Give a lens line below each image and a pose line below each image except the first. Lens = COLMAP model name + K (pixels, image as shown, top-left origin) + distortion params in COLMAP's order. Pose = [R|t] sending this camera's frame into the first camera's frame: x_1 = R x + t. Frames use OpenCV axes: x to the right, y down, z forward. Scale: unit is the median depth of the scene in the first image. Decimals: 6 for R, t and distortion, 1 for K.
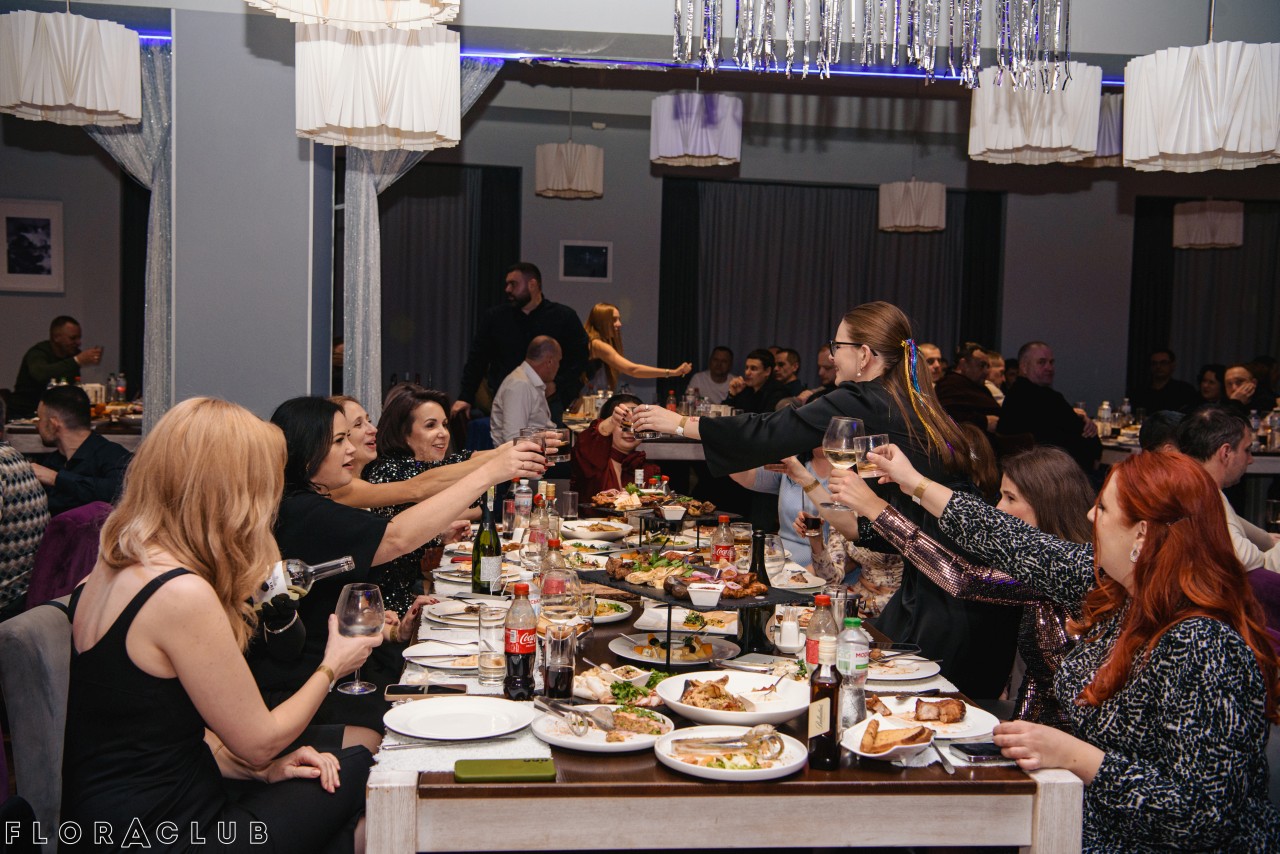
lens RADIAL K [[1459.4, 0, 641.3], [0, 1459.4, 426.8], [0, 0, 1]] dist [-0.017714, 0.000000]
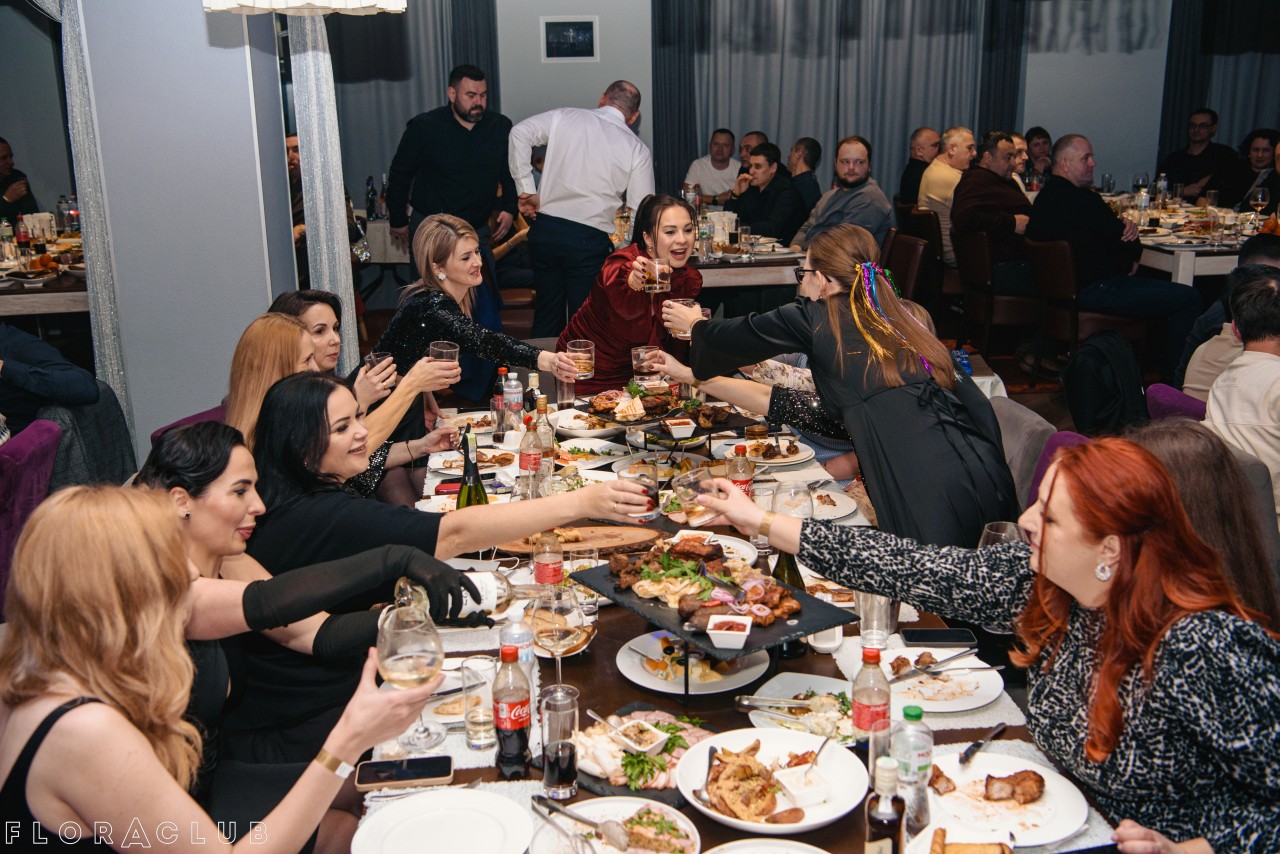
lens RADIAL K [[1391.3, 0, 637.8], [0, 1391.3, 427.2], [0, 0, 1]] dist [0.020677, 0.000000]
pose [[0.999125, -0.041074, -0.007854, 0.001954], [0.041783, 0.972903, 0.227407, -0.135090], [-0.001699, -0.227536, 0.973768, 0.178767]]
